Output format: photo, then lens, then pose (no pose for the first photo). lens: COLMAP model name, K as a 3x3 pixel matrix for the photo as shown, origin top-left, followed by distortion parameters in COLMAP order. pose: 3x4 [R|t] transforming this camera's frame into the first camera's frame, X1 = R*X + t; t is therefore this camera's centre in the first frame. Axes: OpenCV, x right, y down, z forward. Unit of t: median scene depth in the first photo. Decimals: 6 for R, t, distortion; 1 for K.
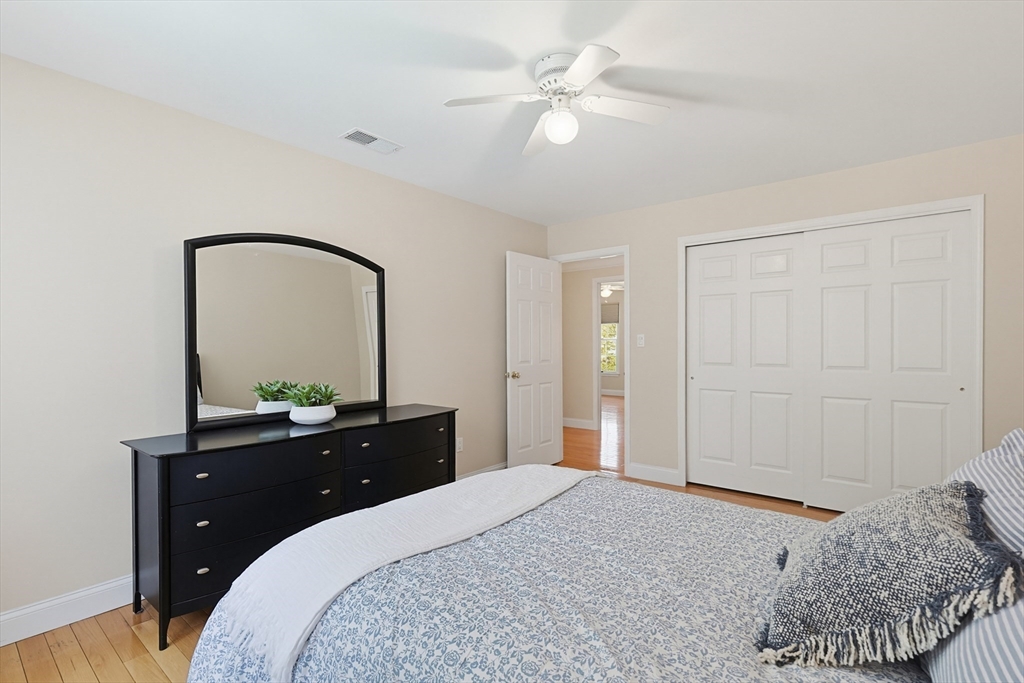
lens RADIAL K [[479.0, 0, 514.3], [0, 479.0, 348.9], [0, 0, 1]] dist [0.002940, -0.000225]
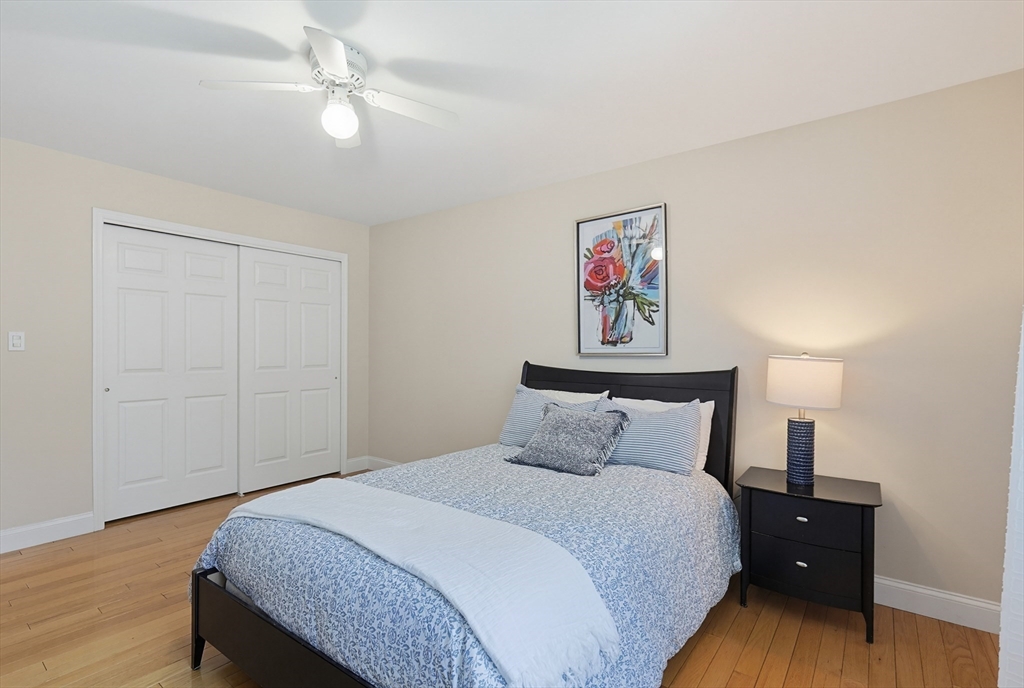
lens RADIAL K [[479.0, 0, 515.8], [0, 479.0, 346.5], [0, 0, 1]] dist [0.002940, -0.000225]
pose [[-0.028096, 0.004631, 0.999595, -0.451146], [0.003632, 0.999983, -0.004530, -0.005229], [-0.999599, 0.003504, -0.028112, 0.347590]]
